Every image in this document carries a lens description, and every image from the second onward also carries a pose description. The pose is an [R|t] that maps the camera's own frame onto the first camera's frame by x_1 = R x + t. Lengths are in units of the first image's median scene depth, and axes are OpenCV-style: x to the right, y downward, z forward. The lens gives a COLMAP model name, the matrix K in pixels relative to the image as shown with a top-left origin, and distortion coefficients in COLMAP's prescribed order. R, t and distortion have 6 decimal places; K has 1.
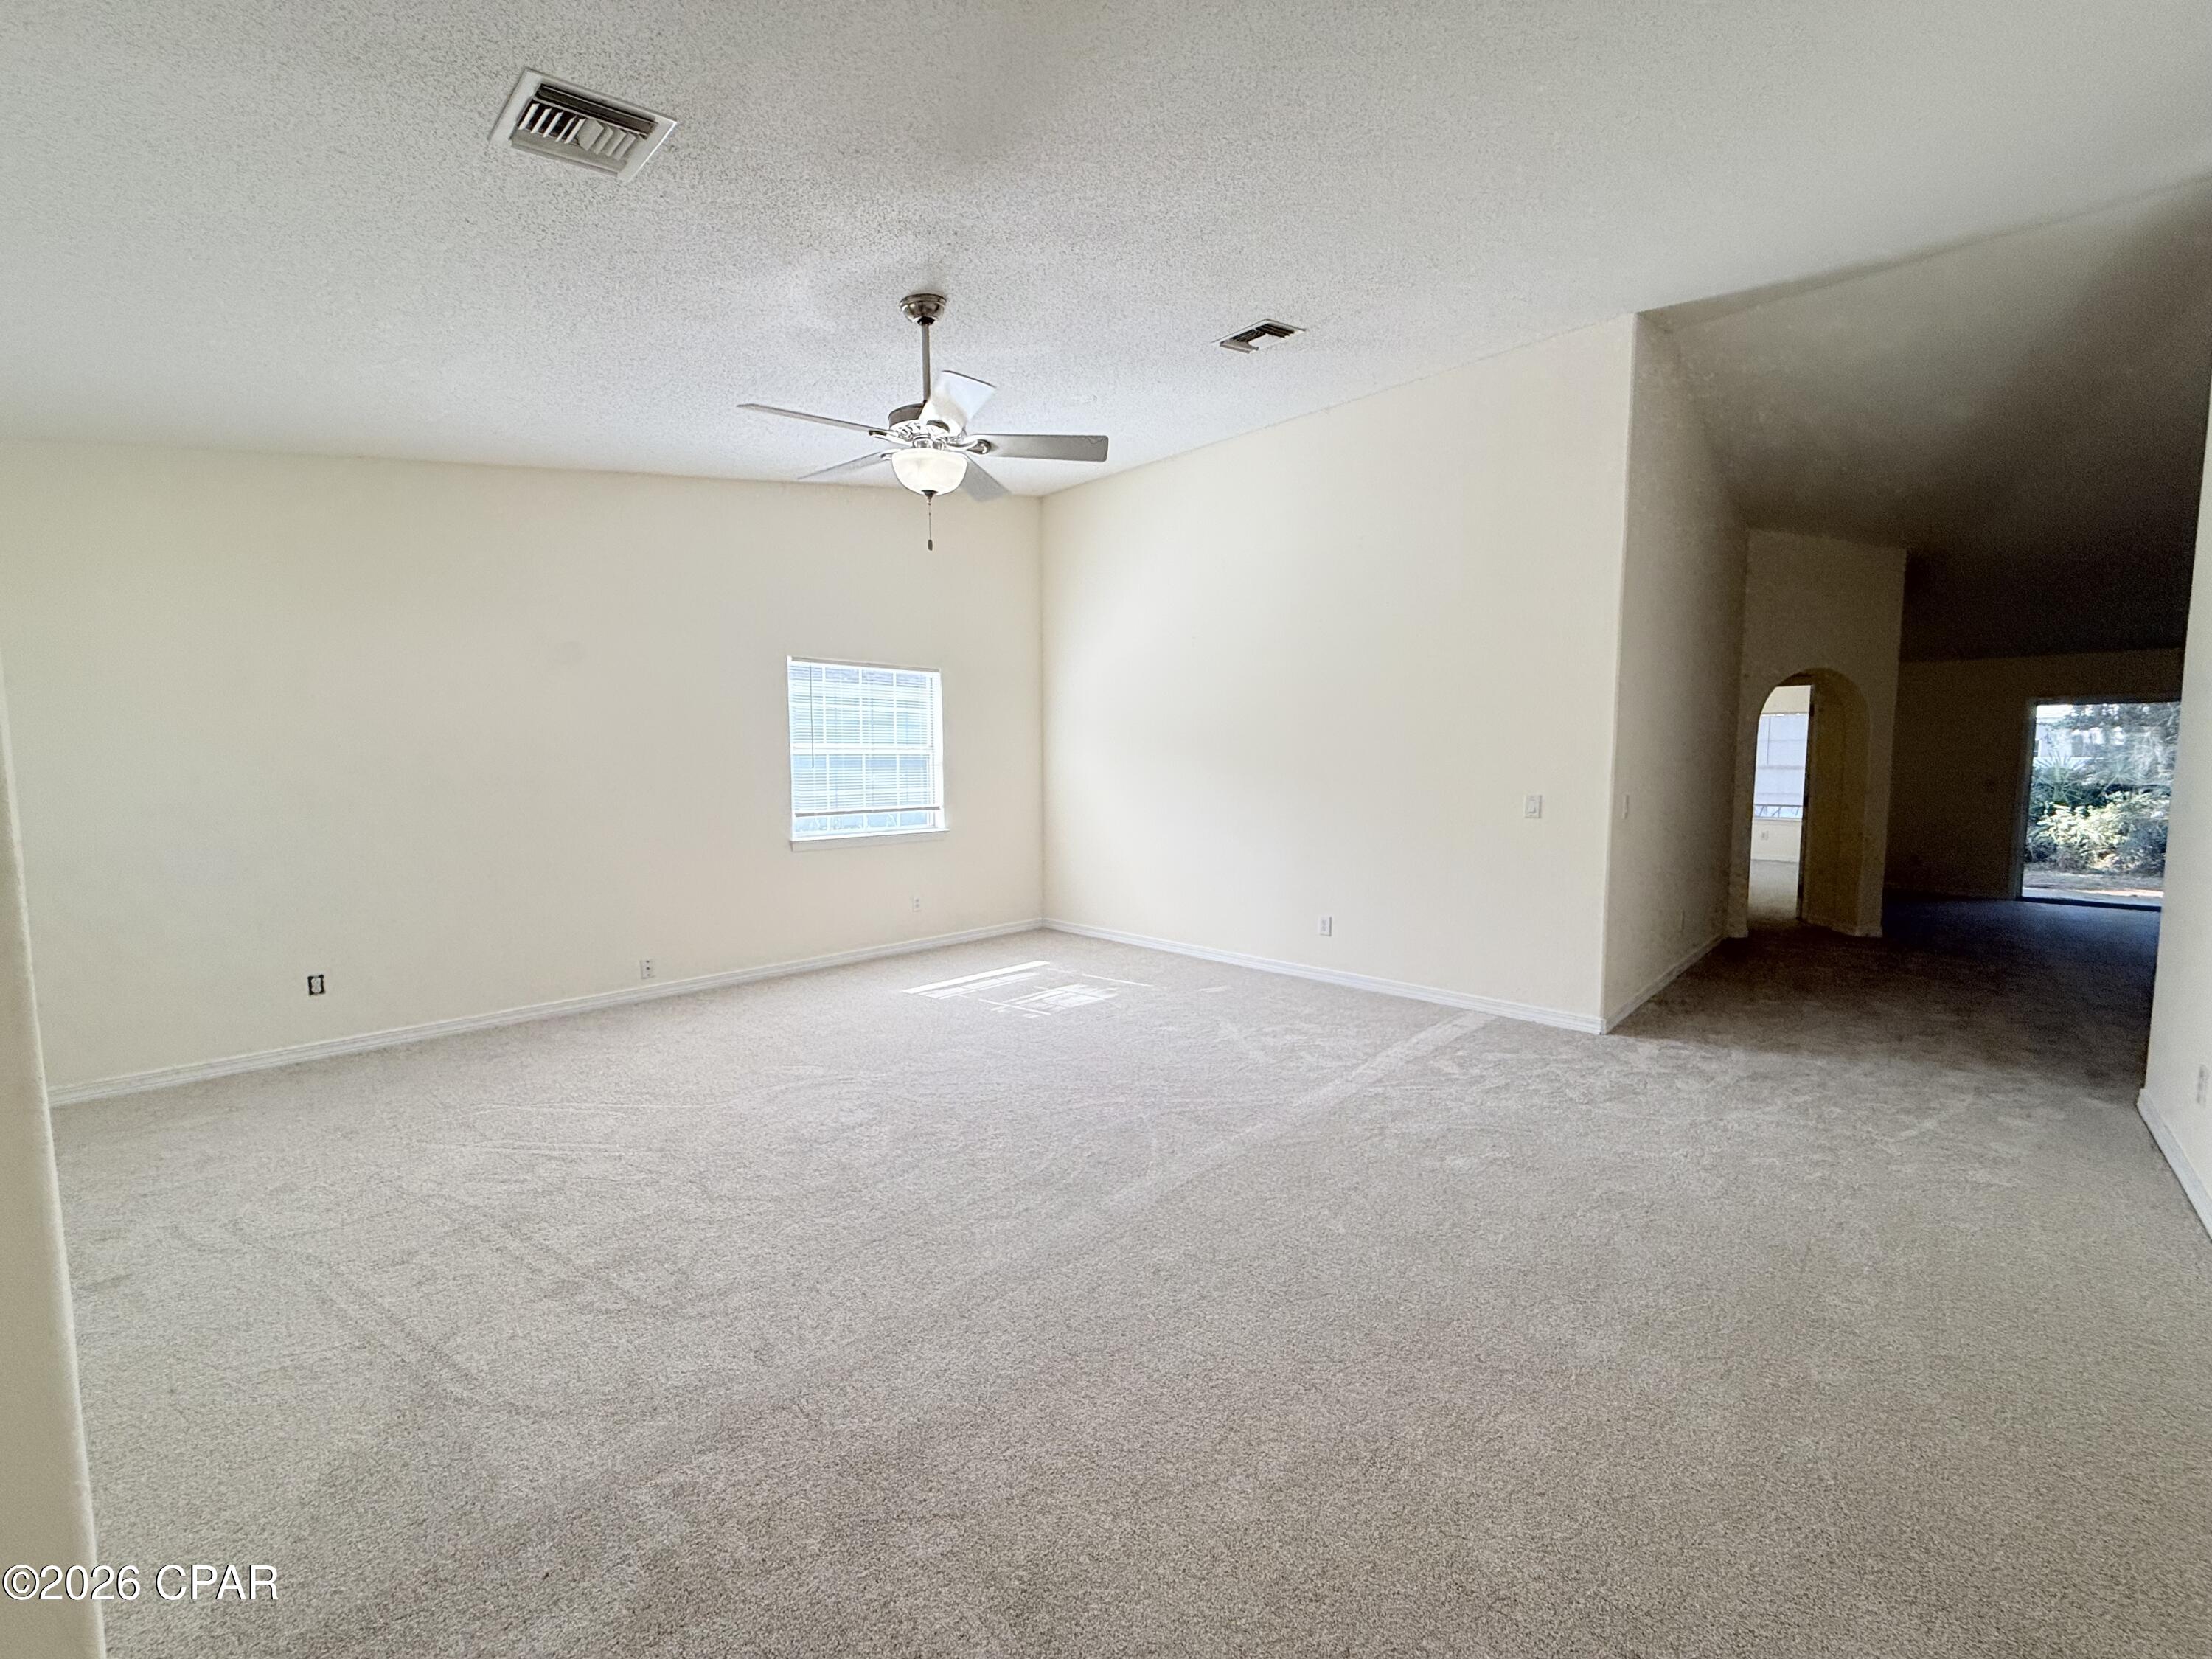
lens RADIAL K [[877.3, 0, 1101.7], [0, 877.3, 832.8], [0, 0, 1]] dist [0.001099, -0.000659]
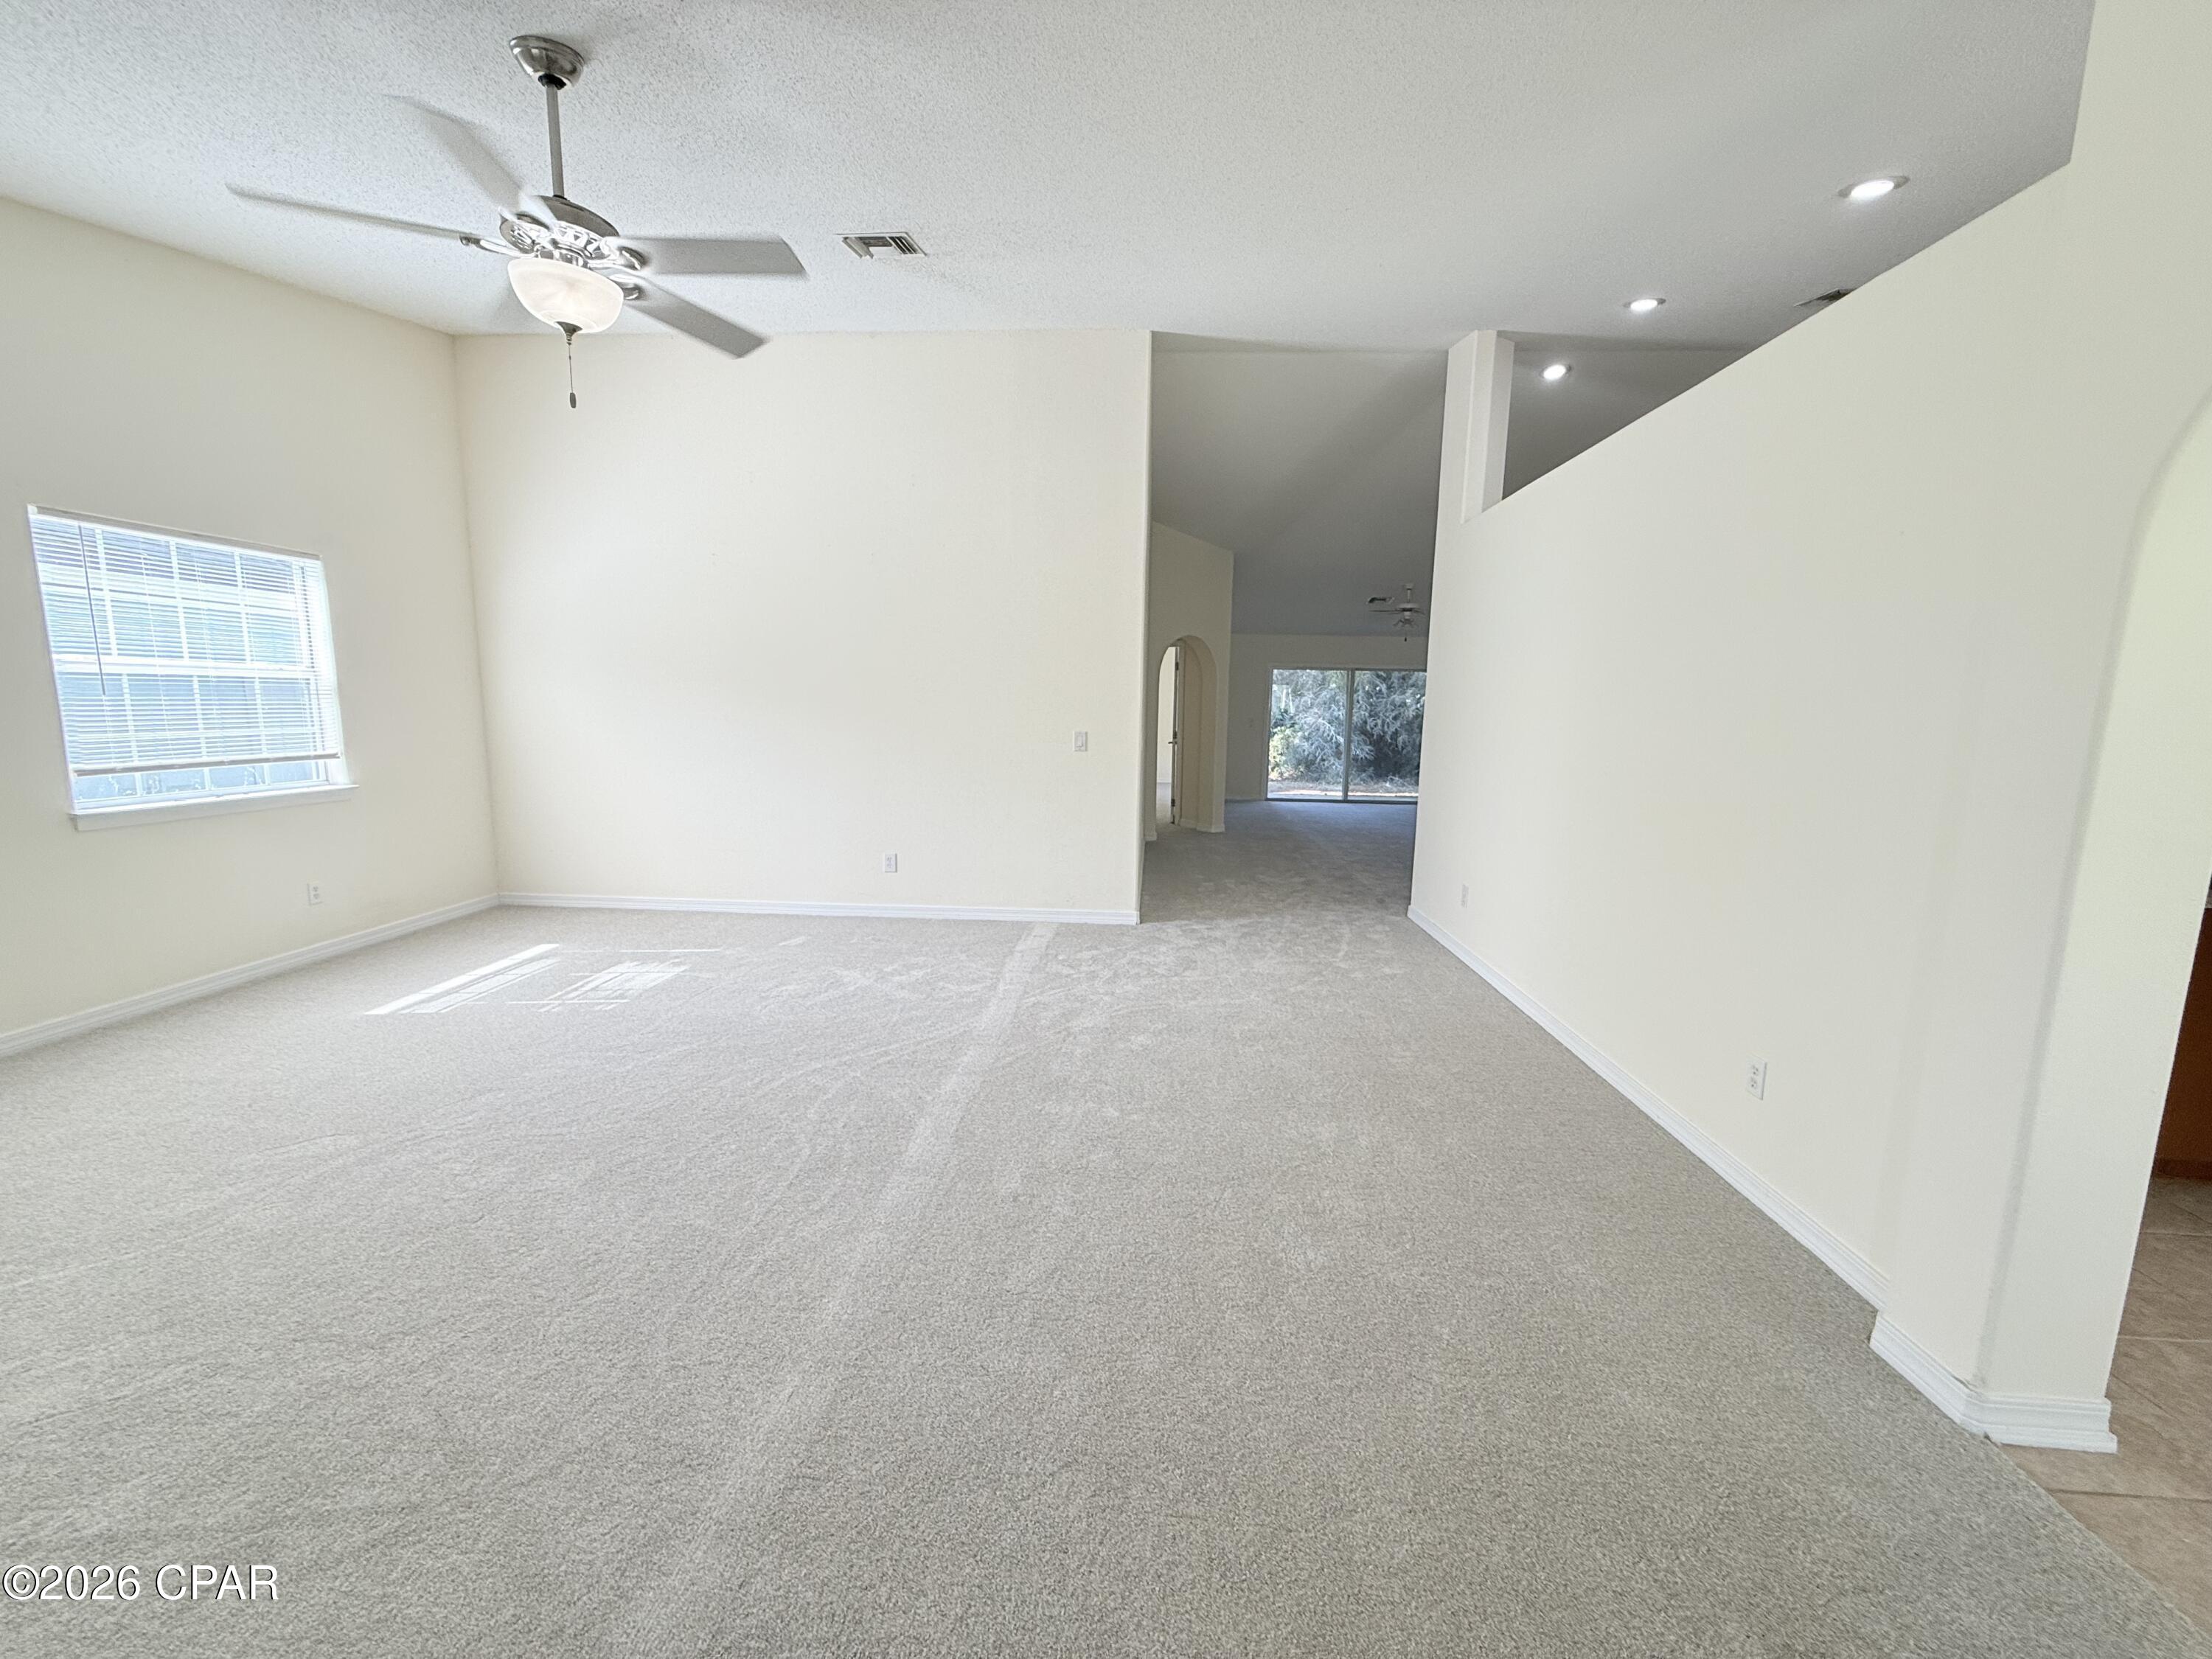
lens RADIAL K [[877.3, 0, 1101.7], [0, 877.3, 832.8], [0, 0, 1]] dist [0.001099, -0.000659]
pose [[0.761097, -0.081029, 0.643557, -0.232418], [0.035365, 0.995875, 0.083565, -0.005107], [-0.647673, -0.040841, 0.760823, 0.079759]]
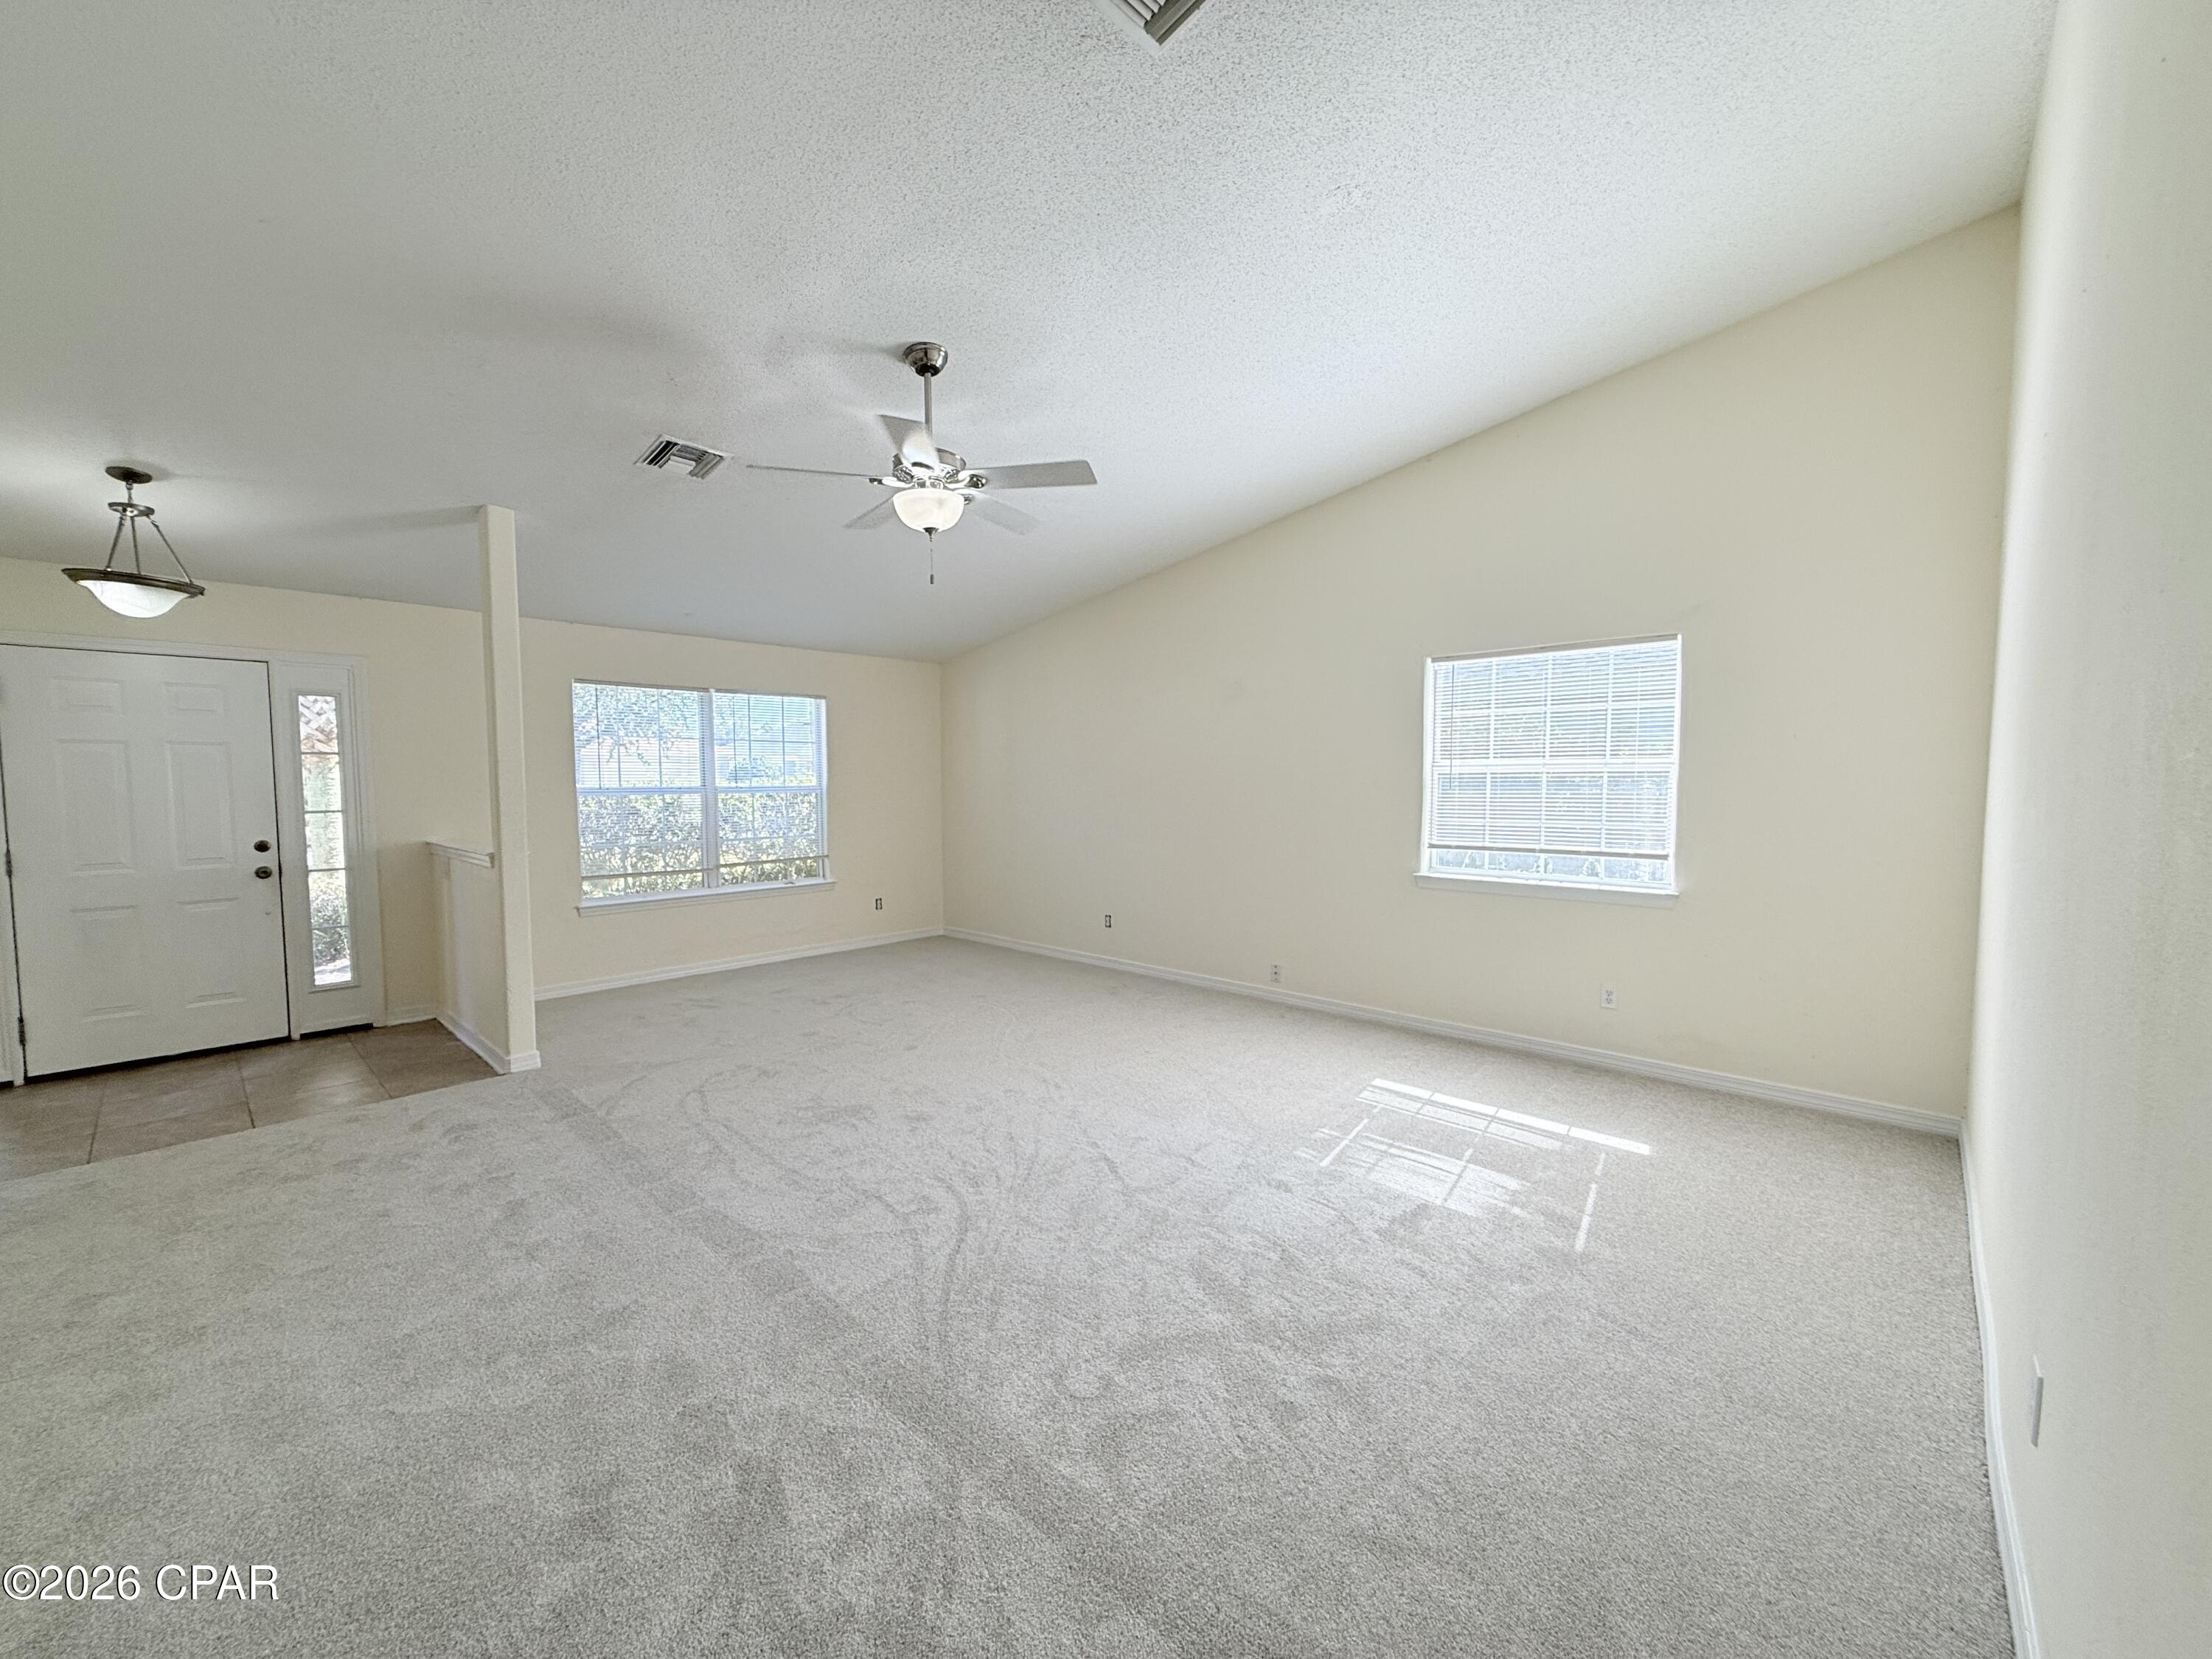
lens RADIAL K [[870.9, 0, 1109.6], [0, 870.9, 835.5], [0, 0, 1]] dist [0.000489, -0.000112]
pose [[0.020186, 0.061678, -0.997892, 0.556080], [-0.081279, 0.994893, 0.059848, -0.063801], [0.996487, 0.079899, 0.025096, 0.777273]]
